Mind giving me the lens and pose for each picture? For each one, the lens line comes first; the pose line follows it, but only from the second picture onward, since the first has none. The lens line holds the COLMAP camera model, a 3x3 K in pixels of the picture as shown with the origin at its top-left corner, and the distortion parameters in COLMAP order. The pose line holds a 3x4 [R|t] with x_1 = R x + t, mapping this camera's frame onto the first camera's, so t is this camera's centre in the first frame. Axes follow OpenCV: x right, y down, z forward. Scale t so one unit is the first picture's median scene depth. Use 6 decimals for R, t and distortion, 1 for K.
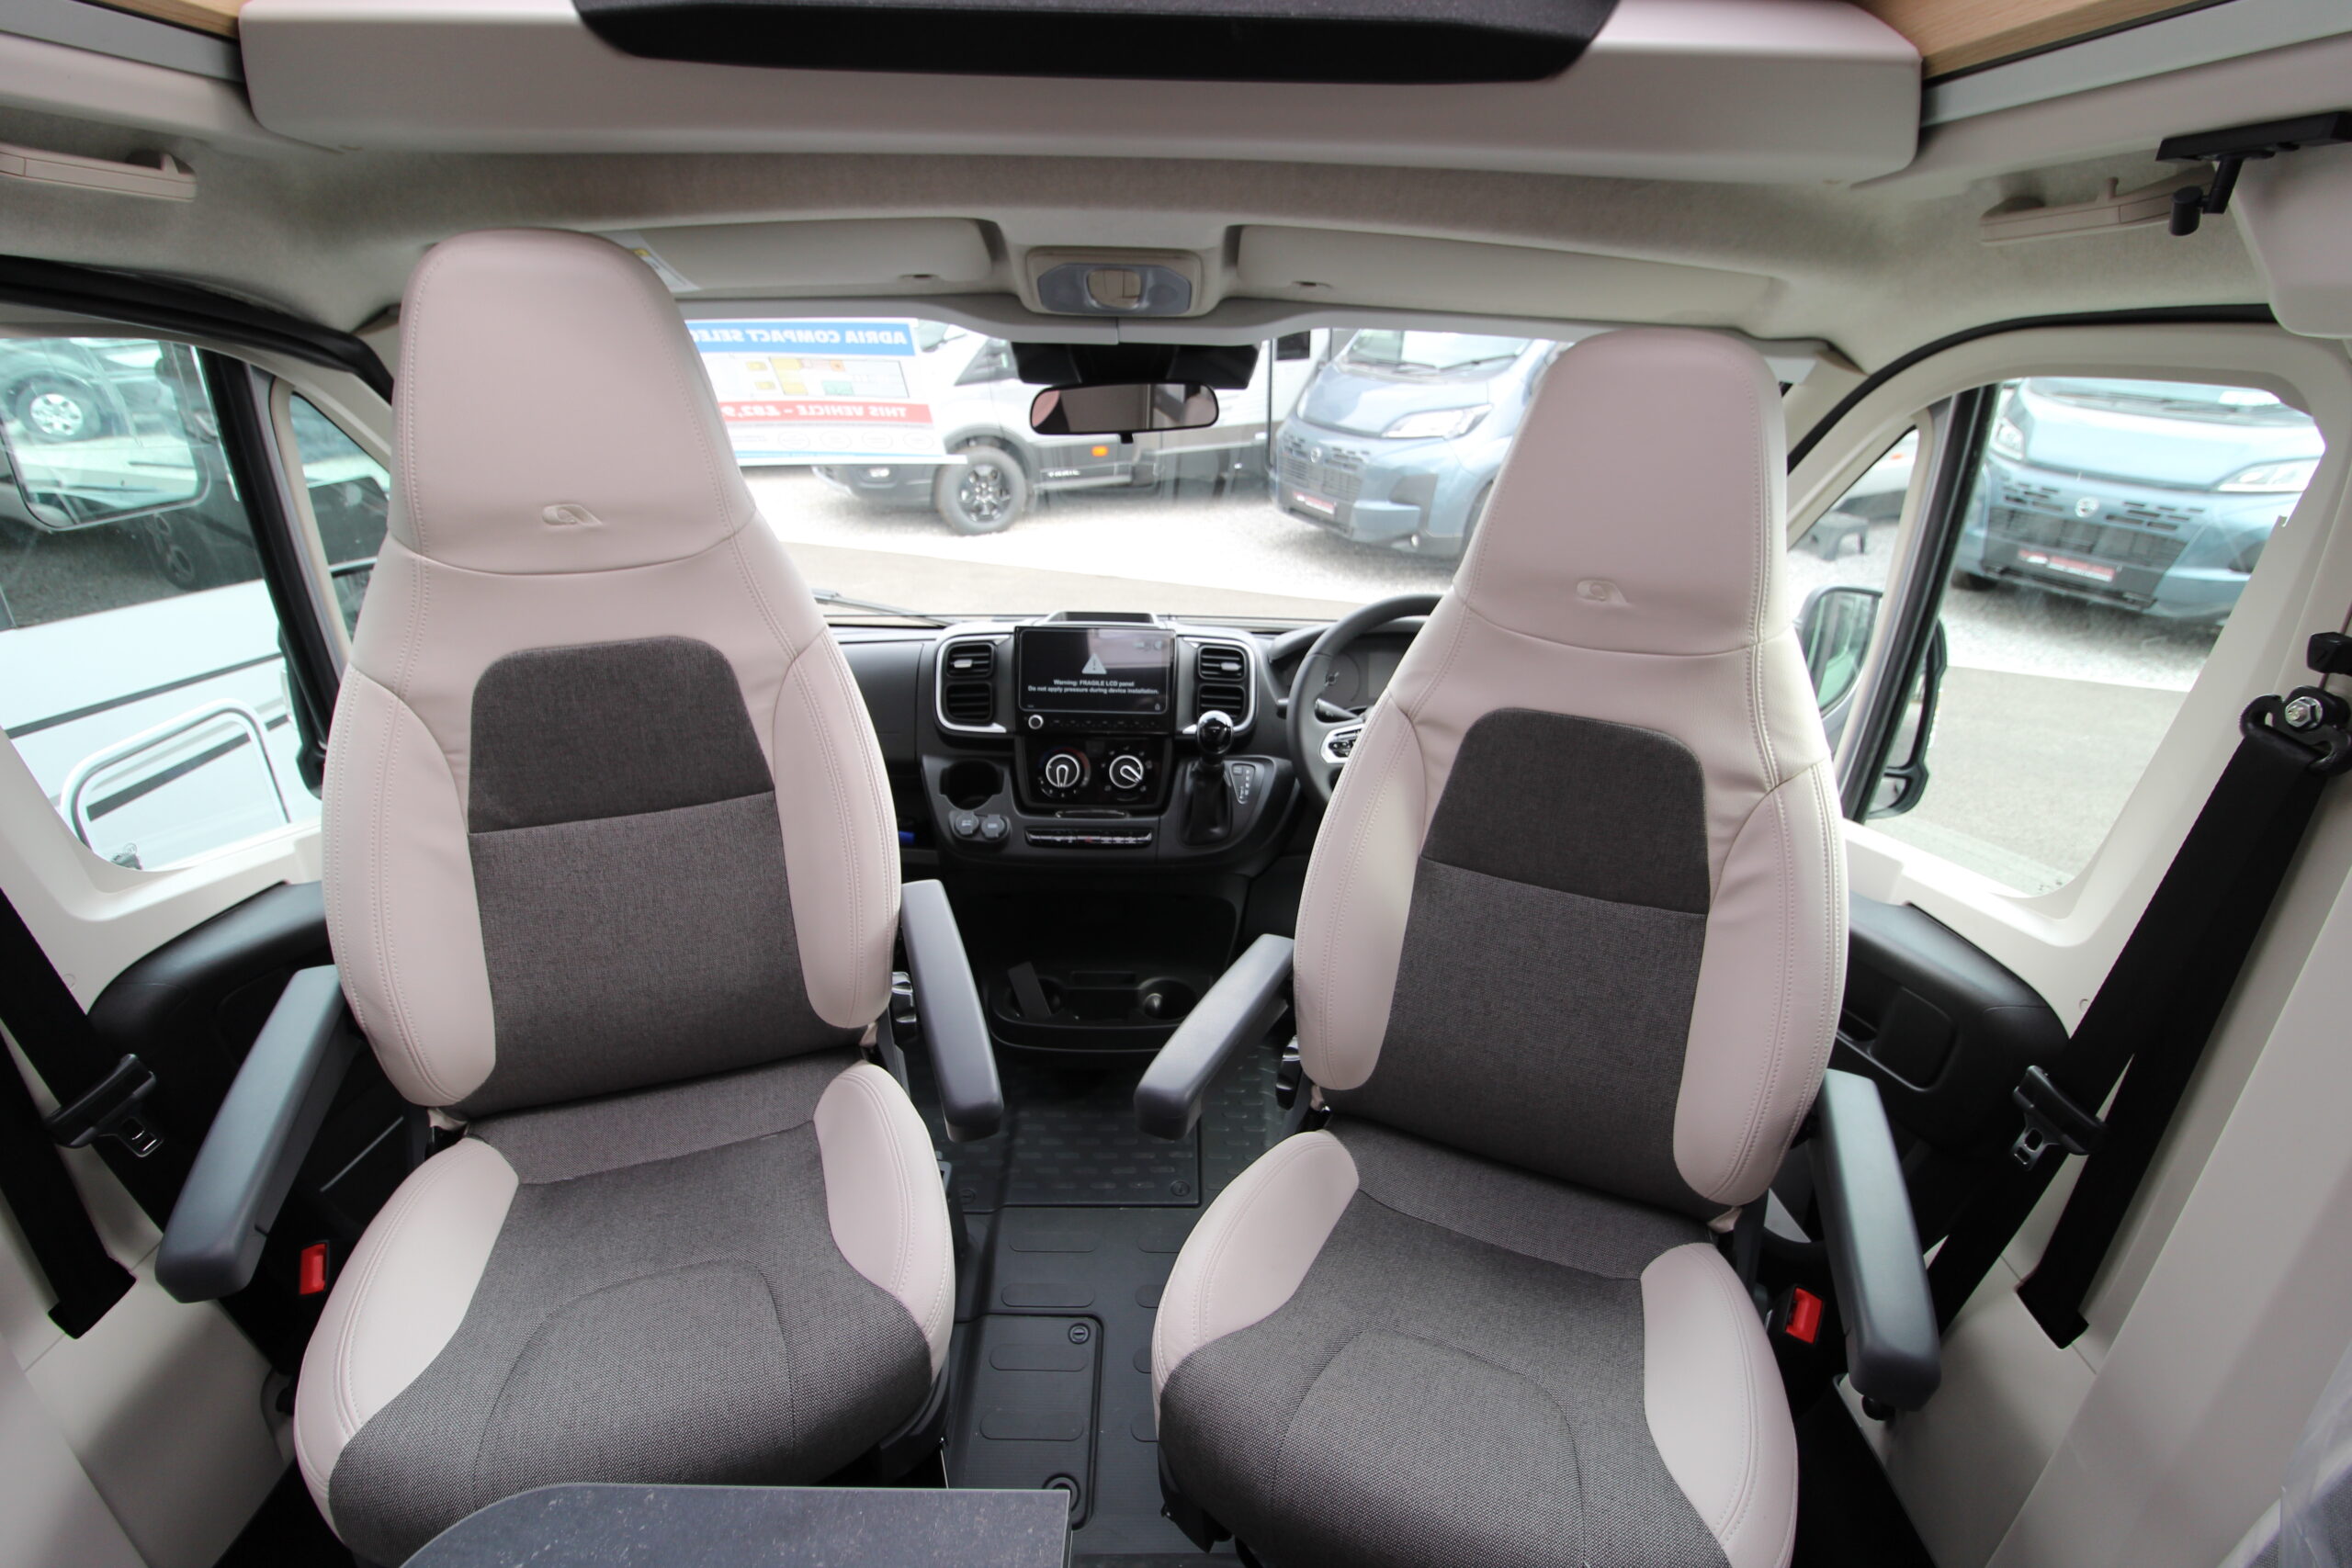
lens RADIAL K [[1091.4, 0, 1188.9], [0, 1091.4, 765.9], [0, 0, 1]] dist [-0.005078, -0.009968]
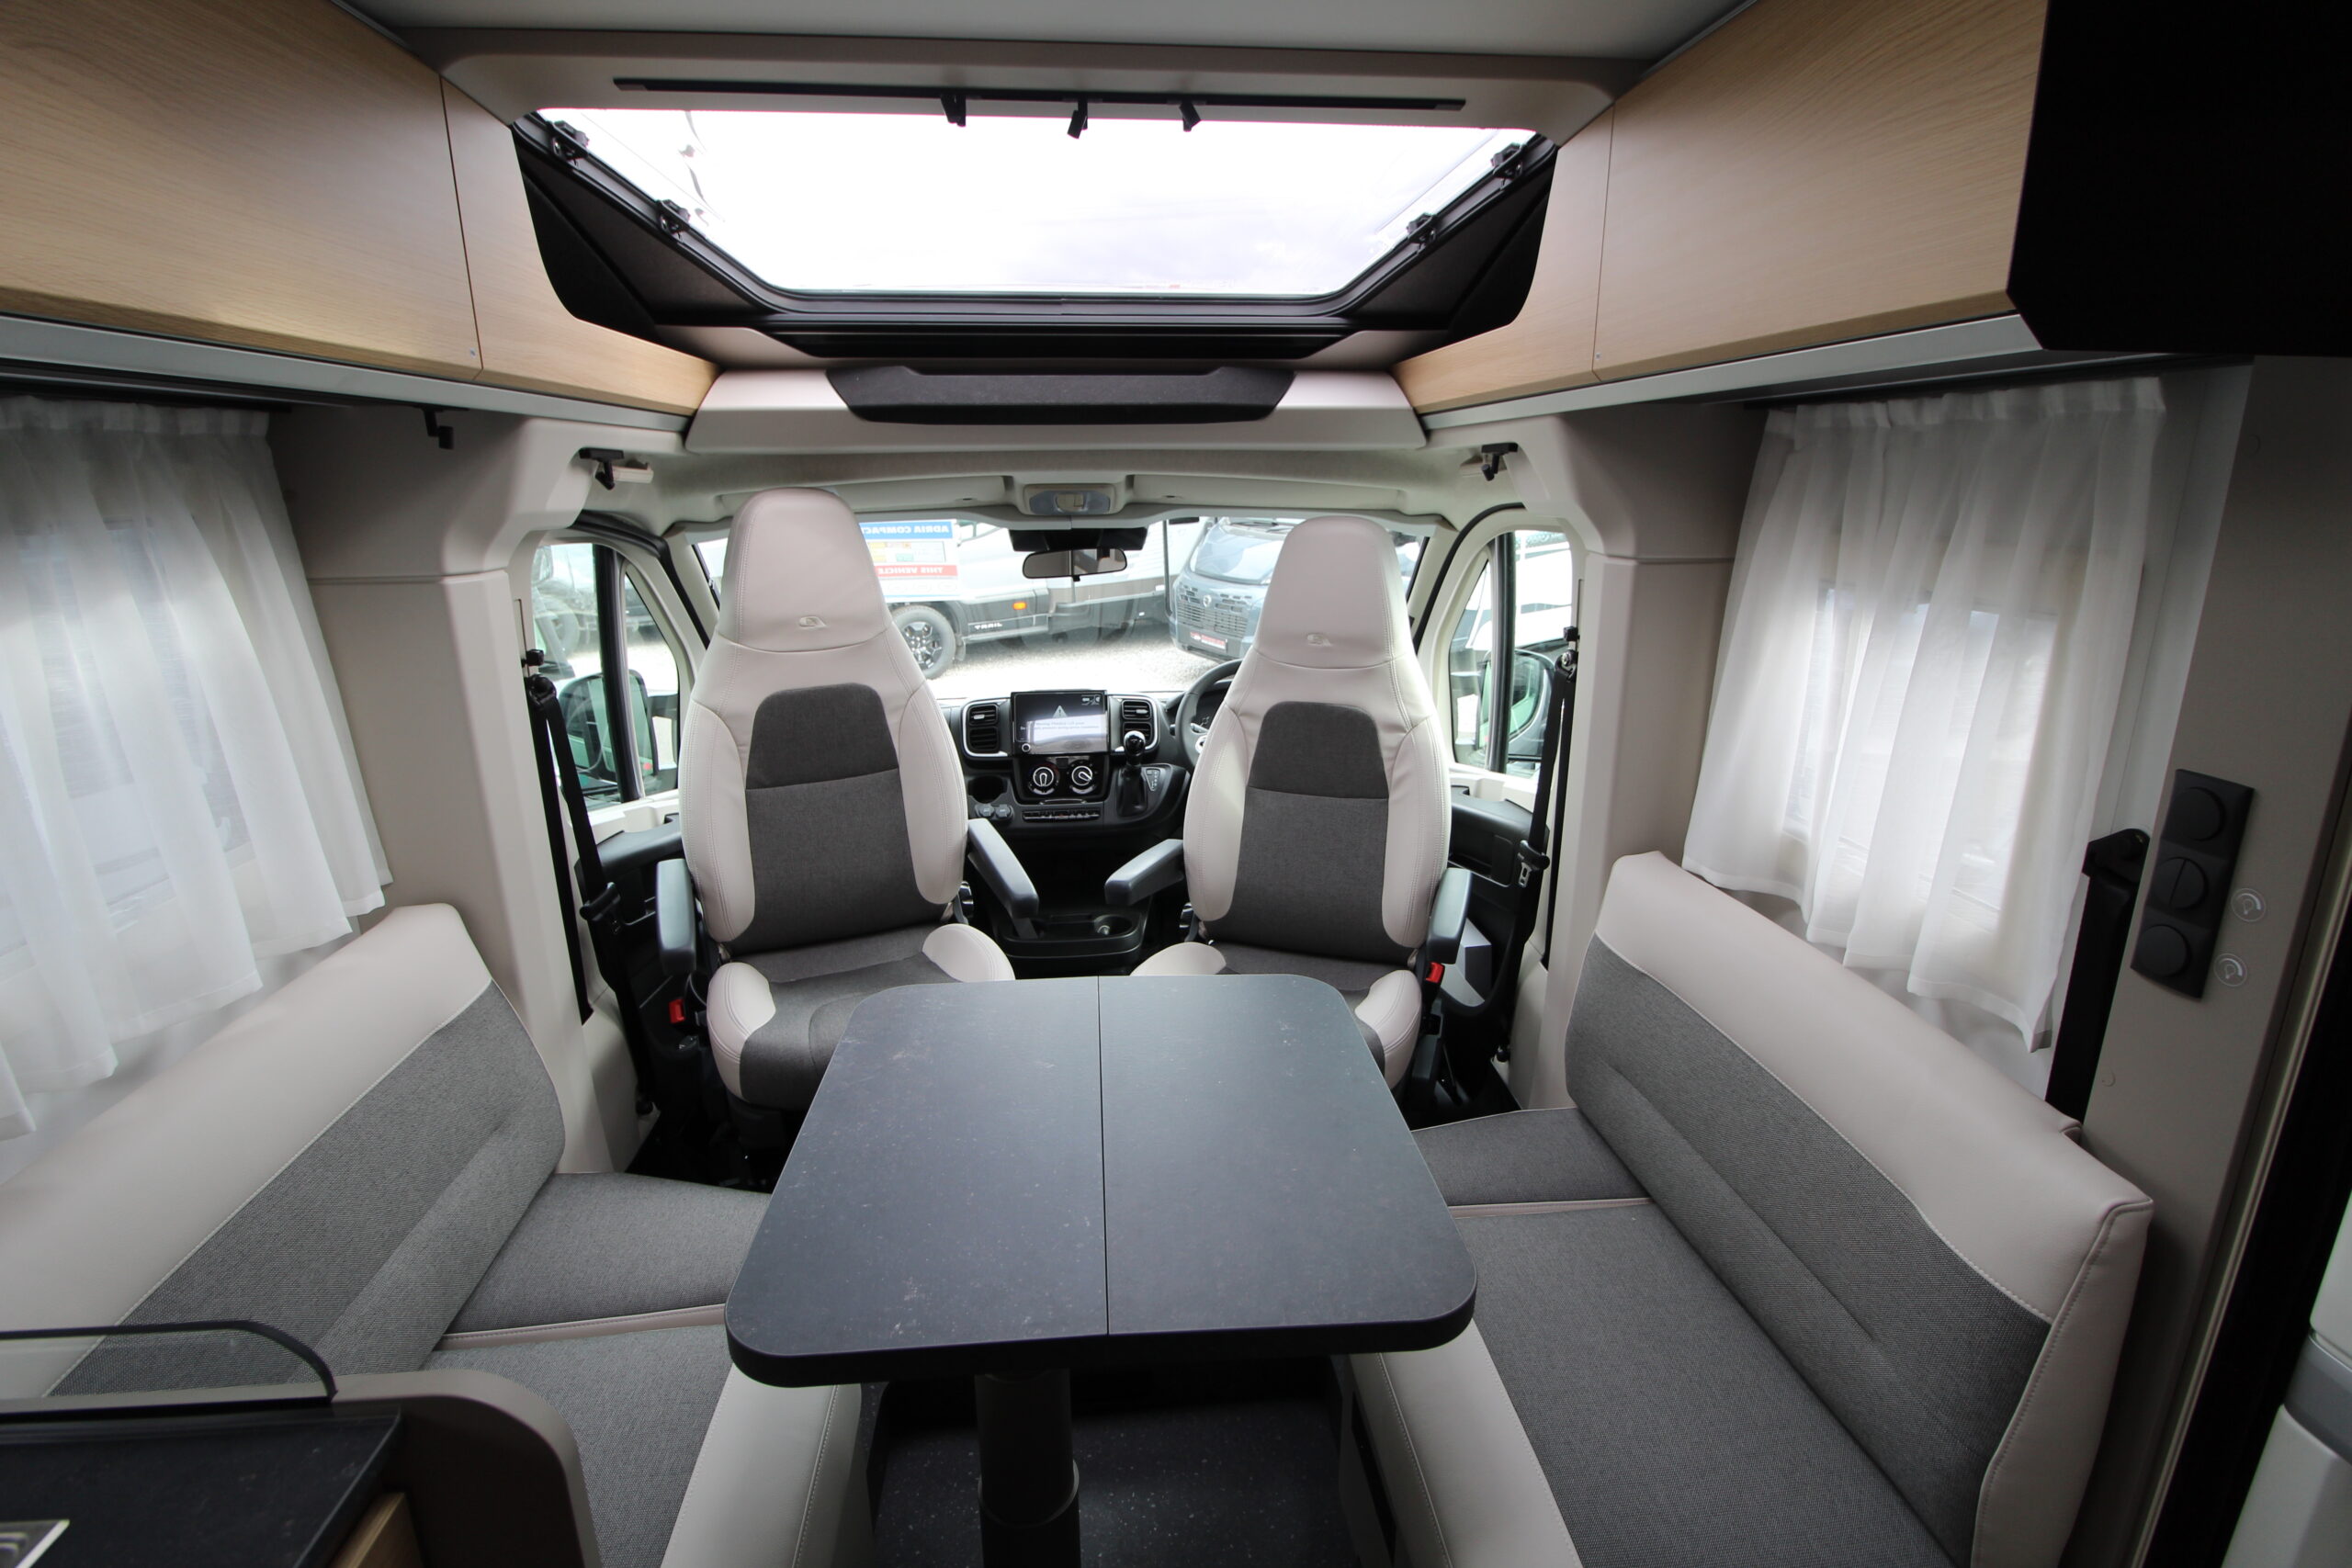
lens RADIAL K [[1091.4, 0, 1186.1], [0, 1091.4, 772.5], [0, 0, 1]] dist [-0.005078, -0.009968]
pose [[0.995783, -0.050177, 0.076797, -0.027829], [0.059734, 0.990013, -0.127692, 0.225534], [-0.069623, 0.131741, 0.988836, -0.660880]]
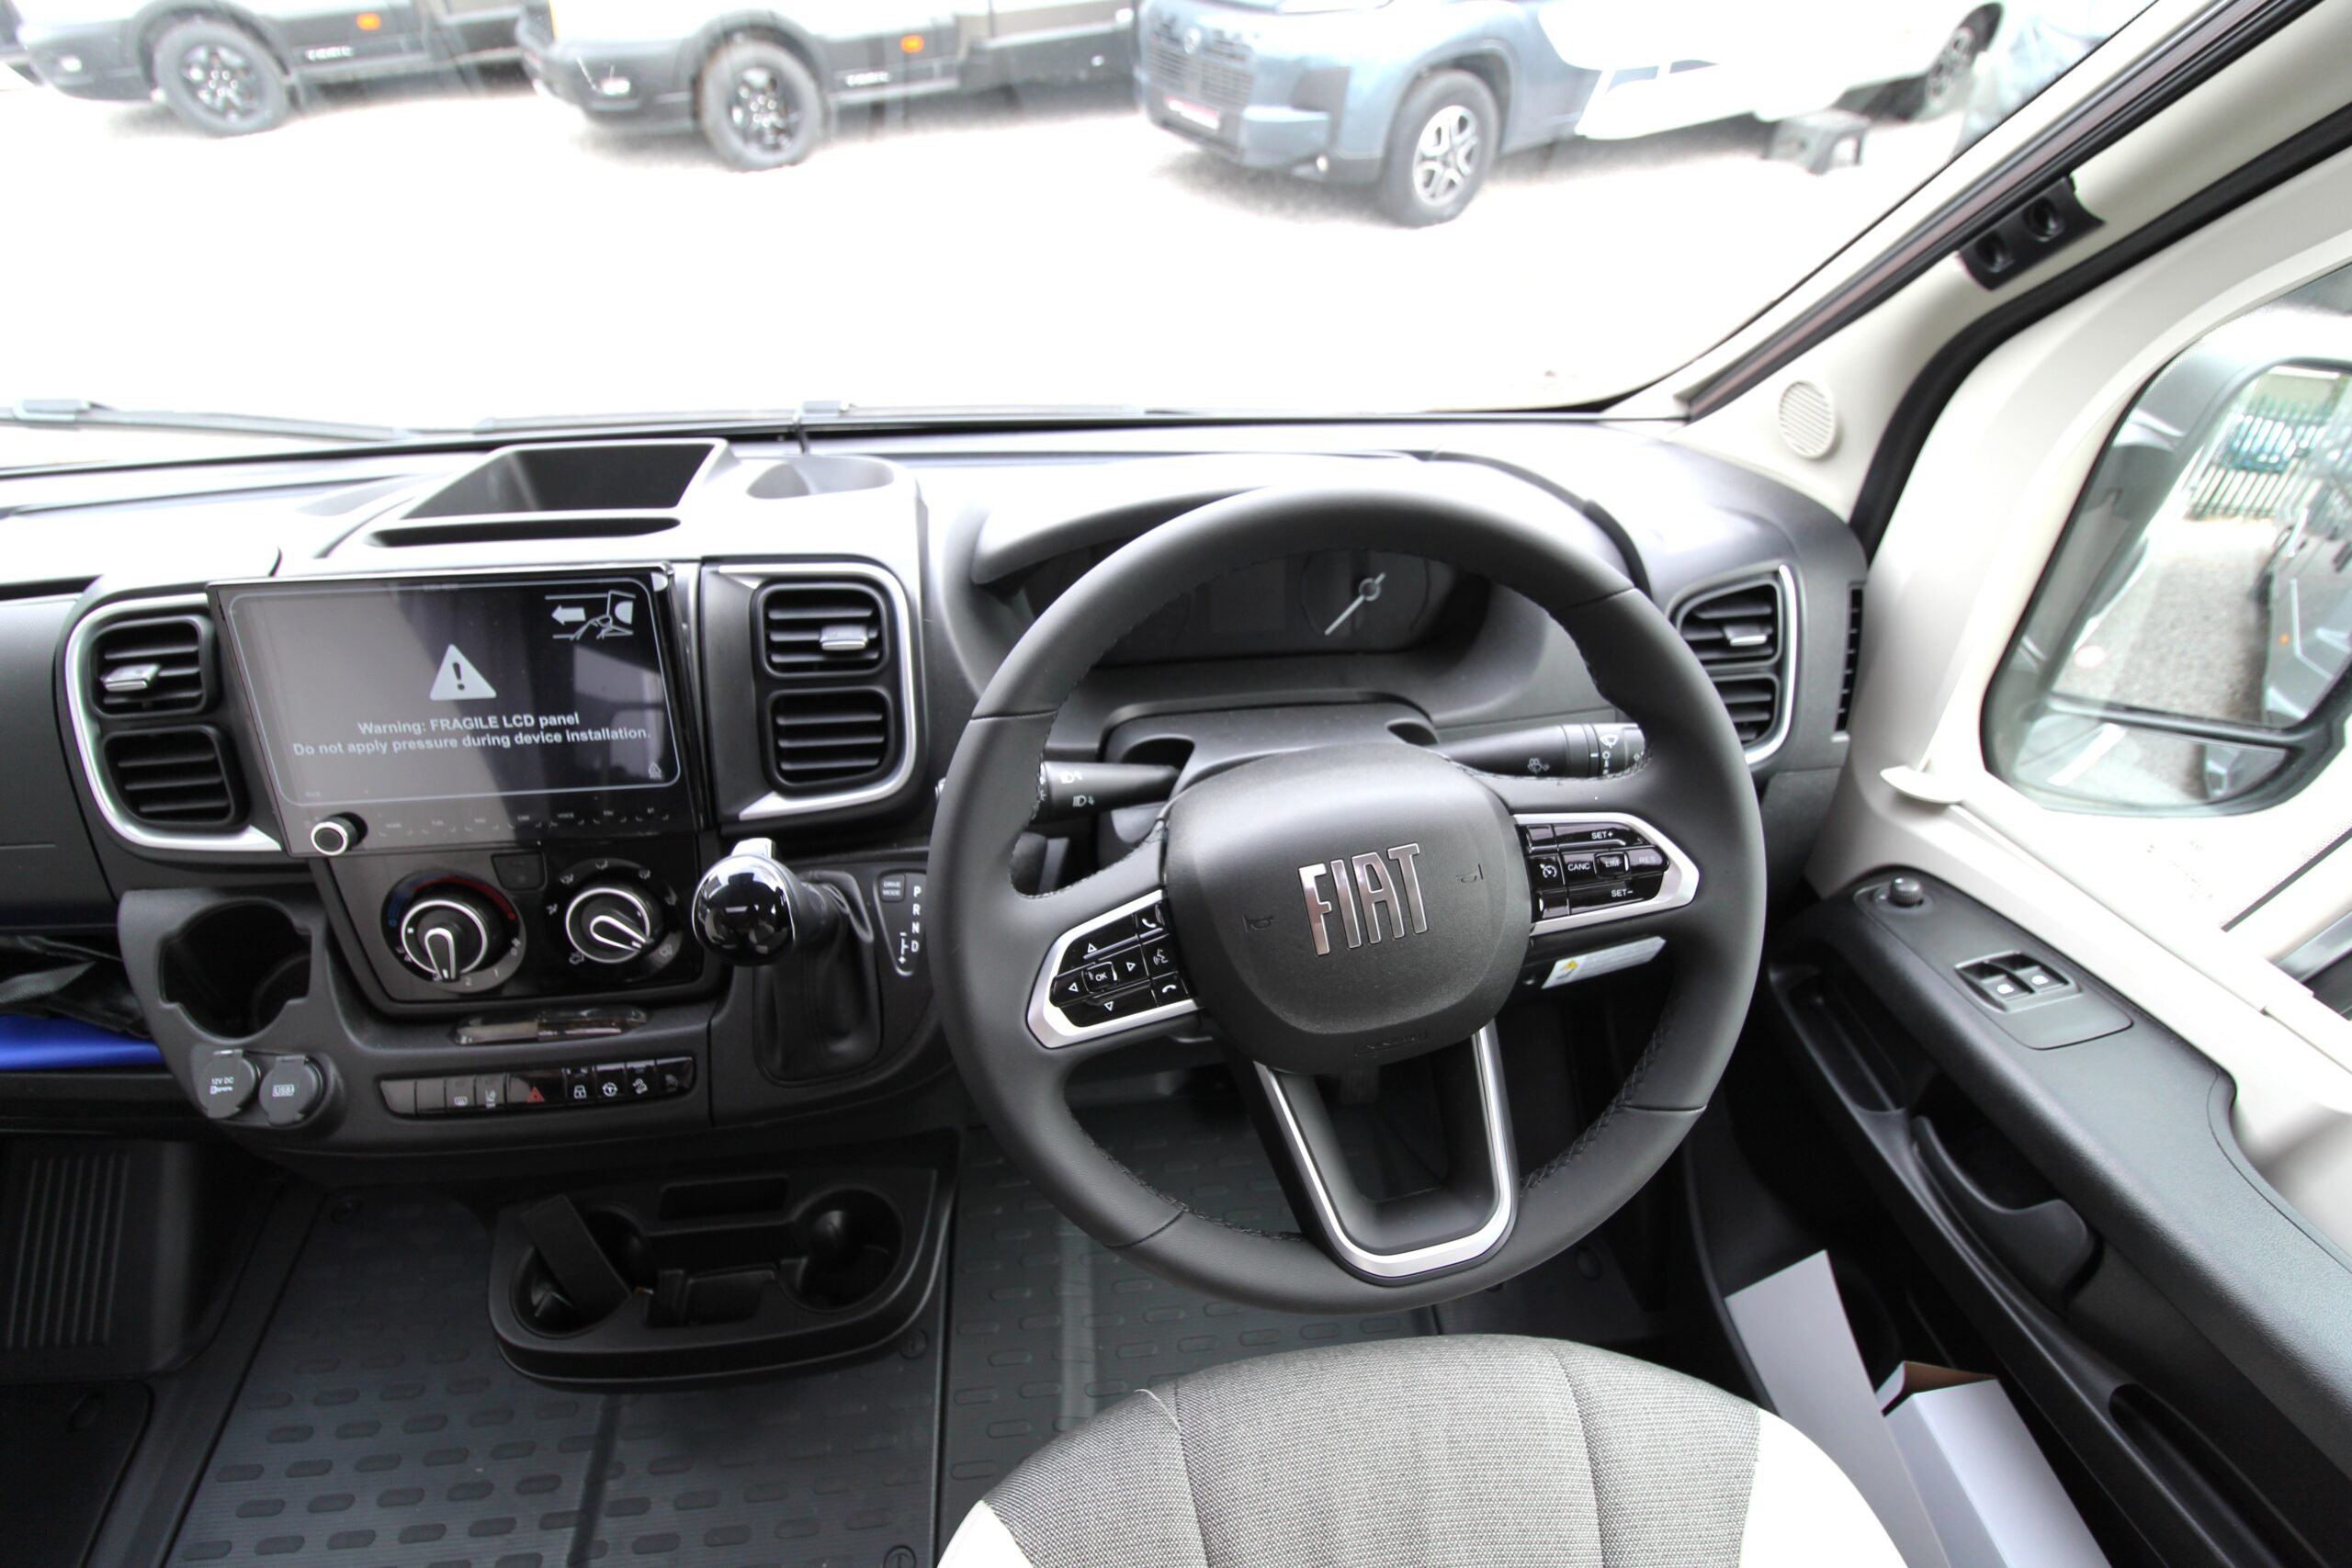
lens RADIAL K [[1091.4, 0, 1179.5], [0, 1091.4, 773.7], [0, 0, 1]] dist [-0.005078, -0.009968]
pose [[0.995962, -0.066116, 0.060736, 0.136259], [0.044294, 0.950308, 0.308145, -0.166771], [-0.078091, -0.304210, 0.949399, 0.626737]]
